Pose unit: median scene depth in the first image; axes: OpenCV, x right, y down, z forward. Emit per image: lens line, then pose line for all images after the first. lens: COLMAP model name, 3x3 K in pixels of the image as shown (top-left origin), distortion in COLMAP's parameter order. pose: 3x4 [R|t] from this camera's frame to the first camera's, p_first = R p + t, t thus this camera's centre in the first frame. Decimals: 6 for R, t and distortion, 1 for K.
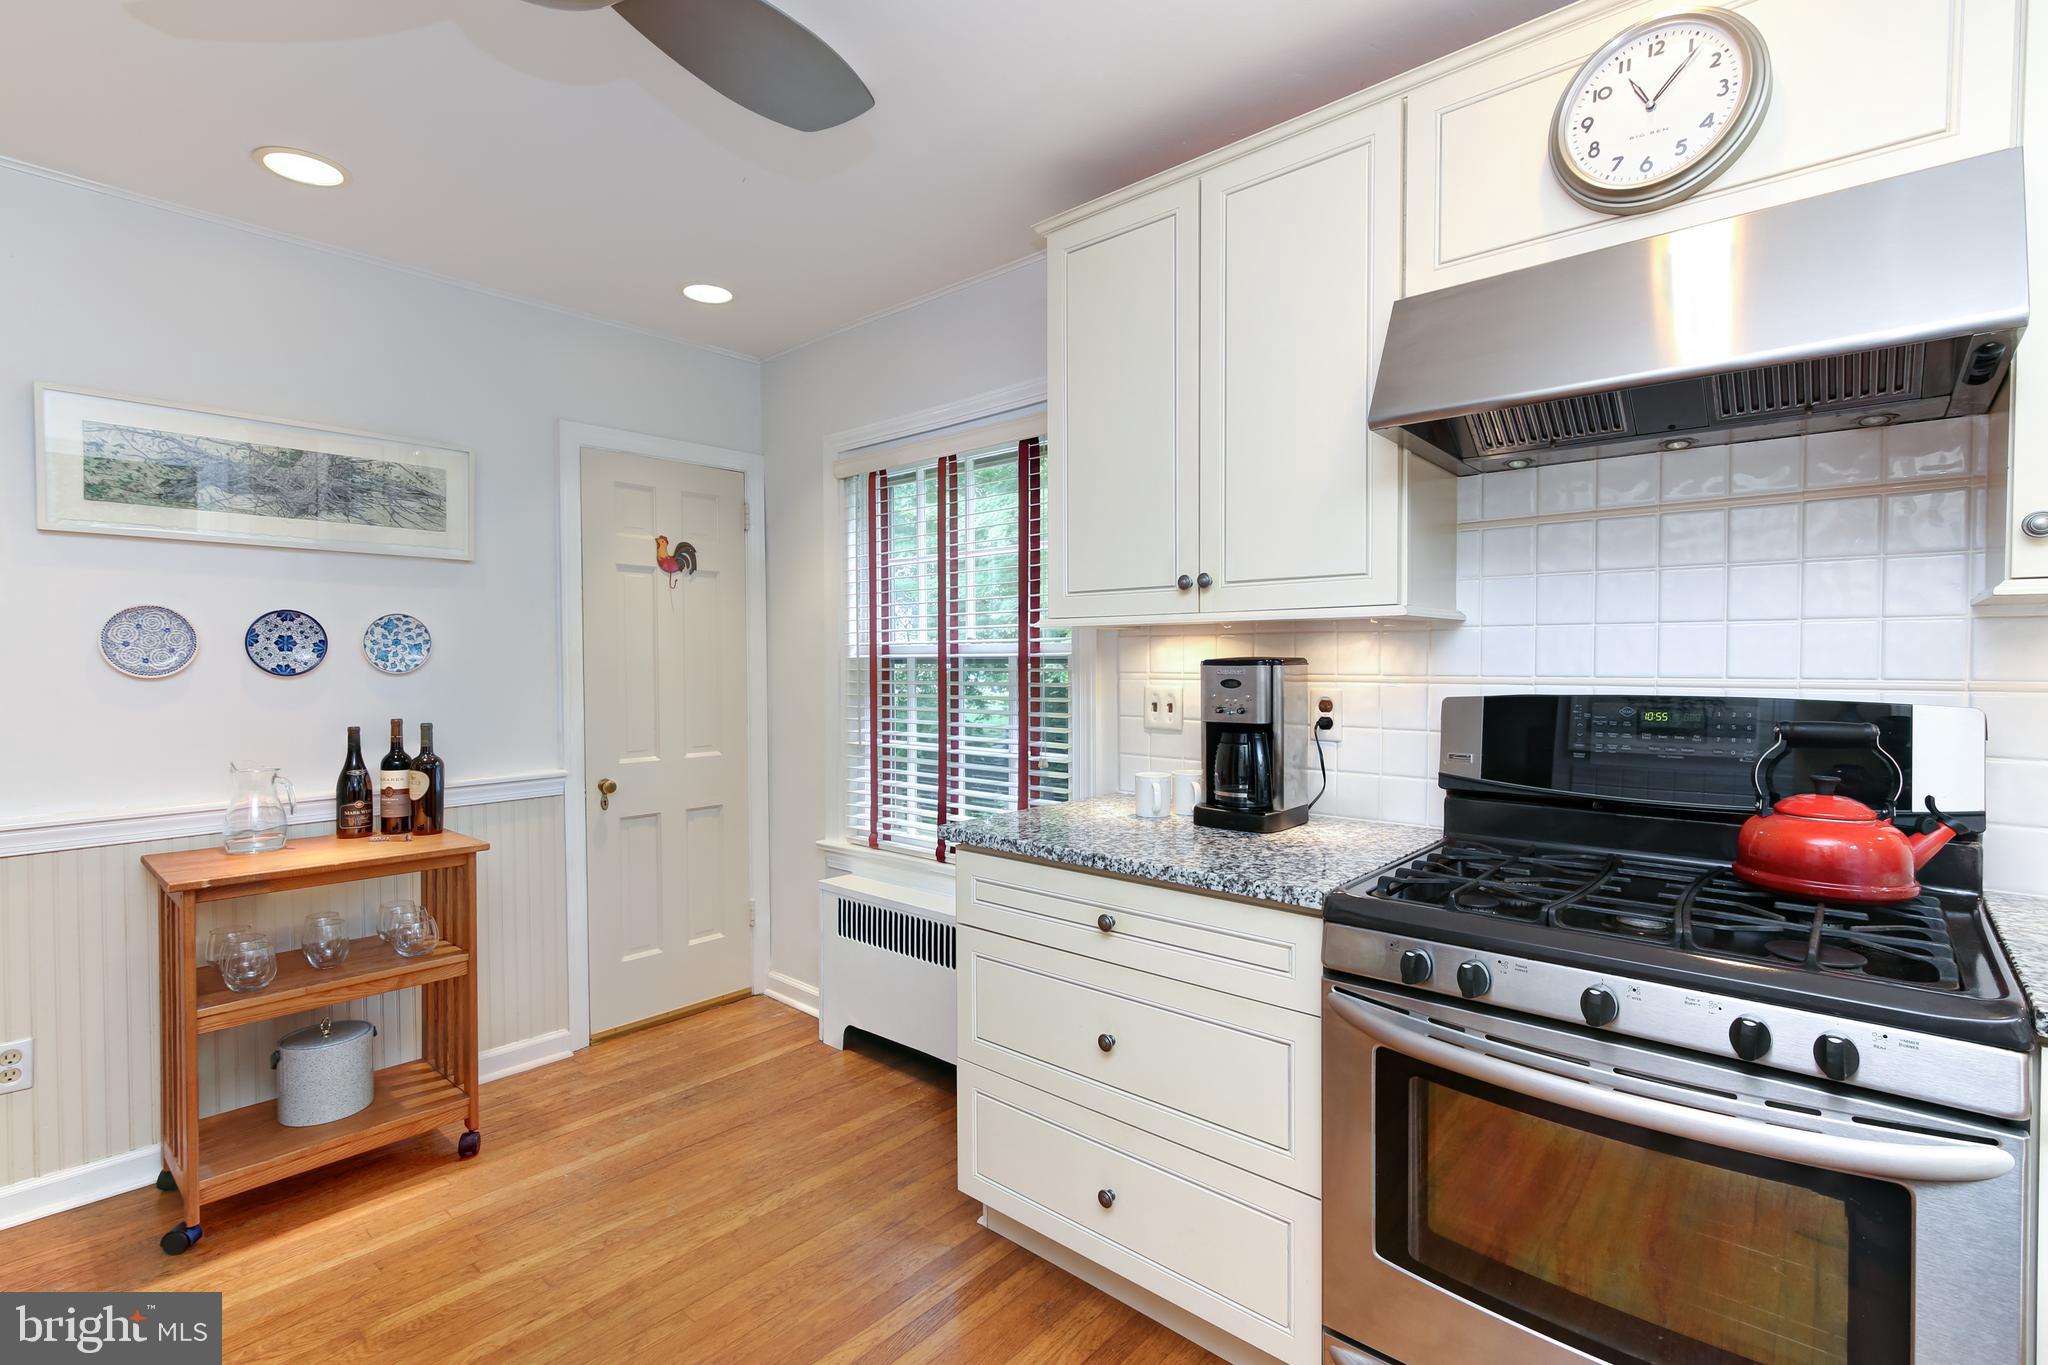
lens RADIAL K [[940.8, 0, 1006.3], [0, 940.8, 683.2], [0, 0, 1]] dist [0.001207, 0.000241]
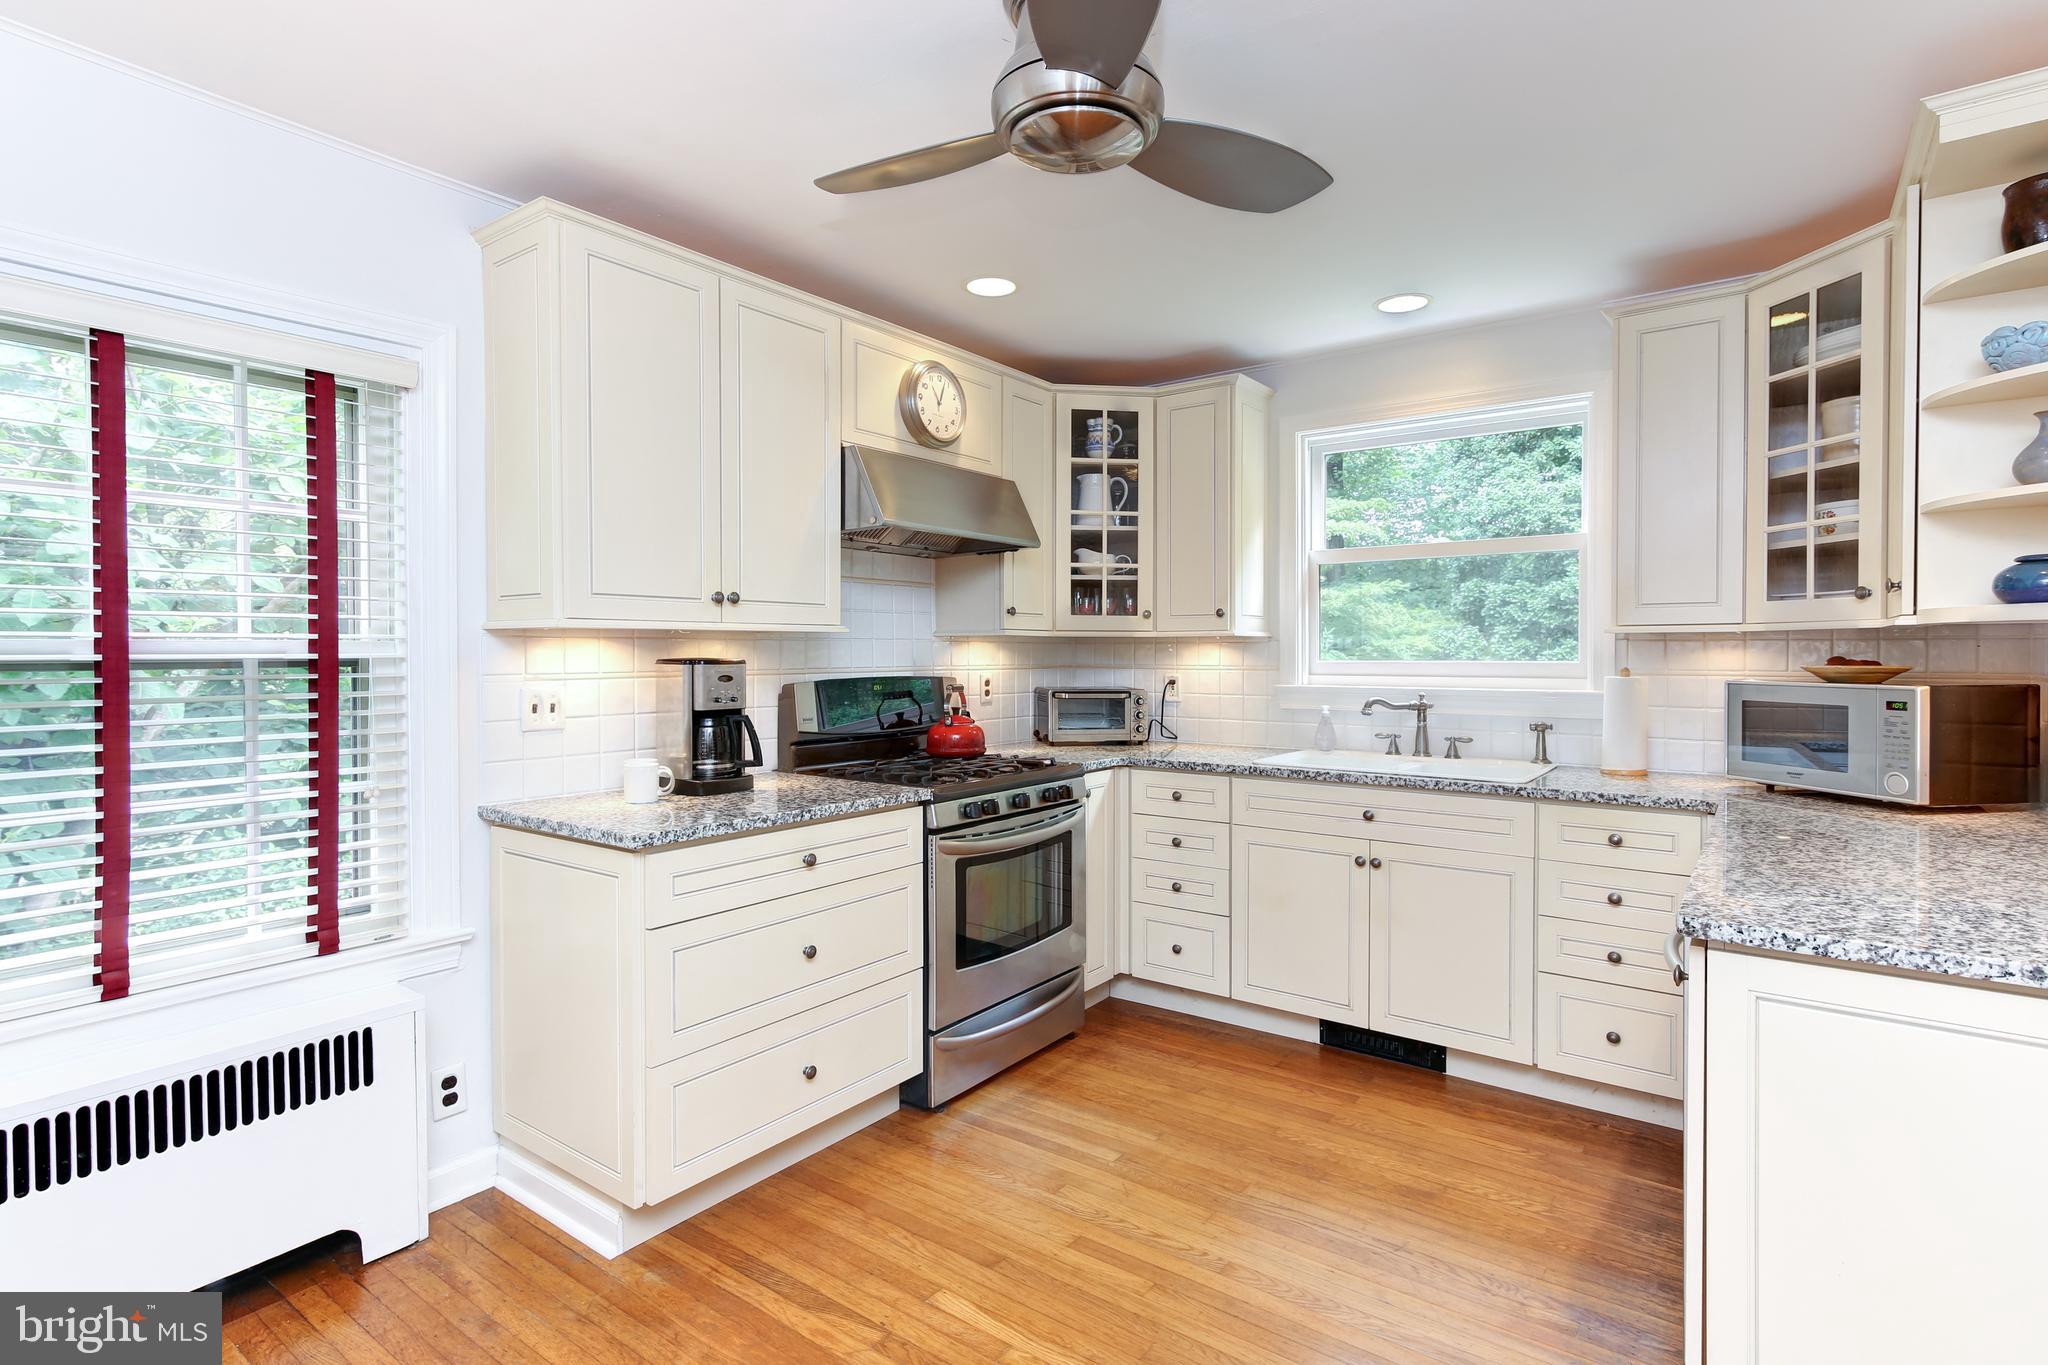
lens RADIAL K [[999.1, 0, 1023.1], [0, 999.1, 672.4], [0, 0, 1]] dist [0.011828, 0.000703]
pose [[-0.094556, -0.017420, 0.995367, -0.845351], [0.030711, 0.999320, 0.020406, -0.016988], [-0.995046, 0.032498, -0.093957, 0.534251]]
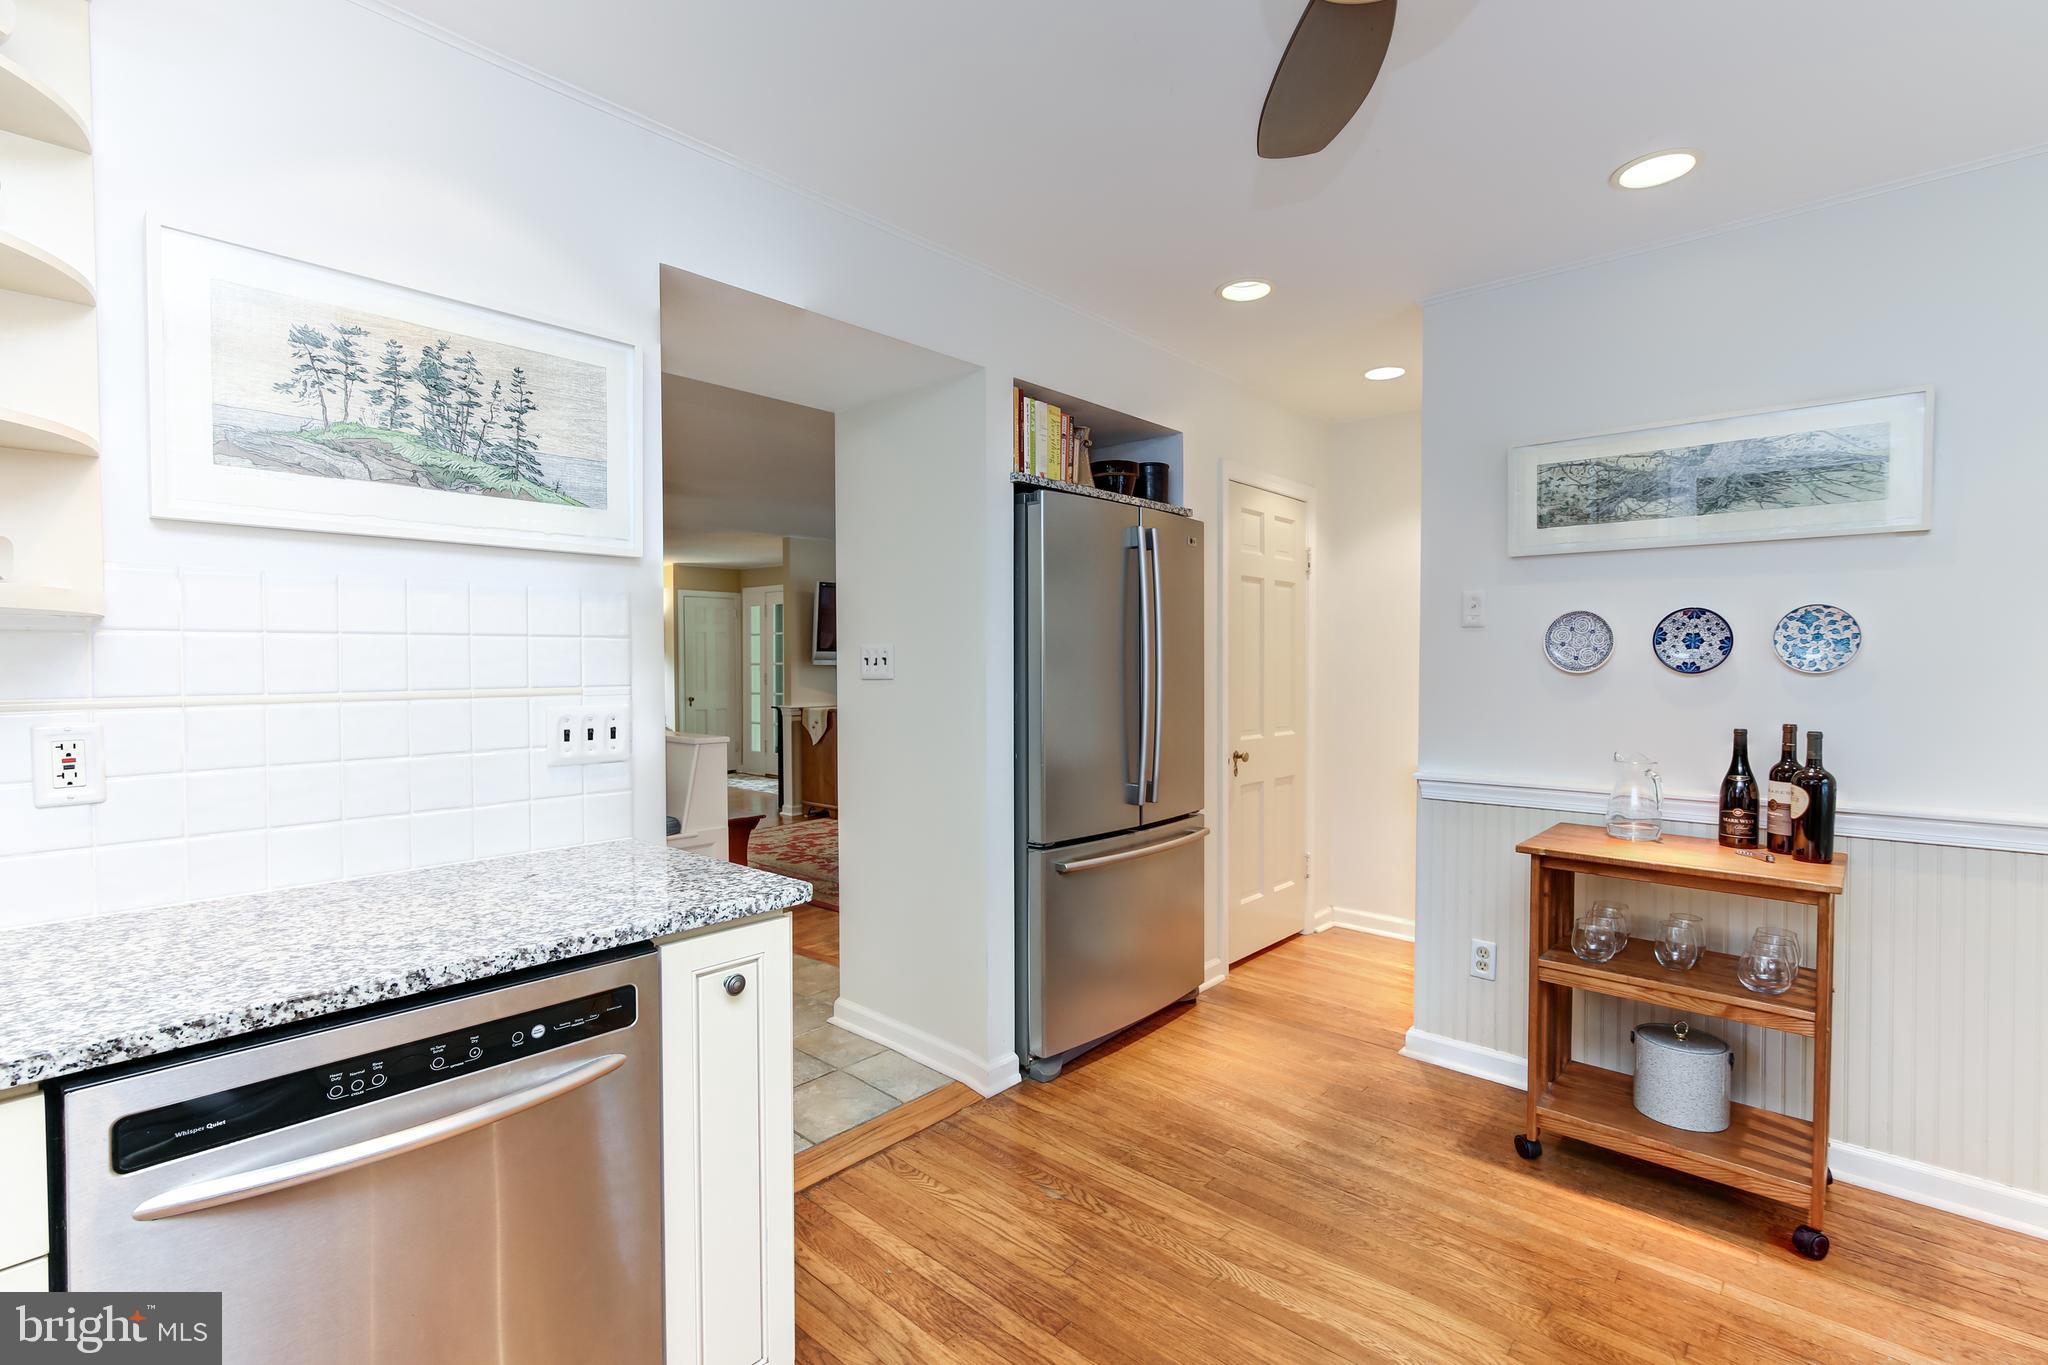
lens RADIAL K [[940.8, 0, 1032.5], [0, 940.8, 678.0], [0, 0, 1]] dist [0.001207, 0.000241]
pose [[0.003833, 0.021488, -0.999762, 0.239327], [-0.023485, 0.999495, 0.021392, -0.007931], [0.999717, 0.023397, 0.004336, 0.296366]]
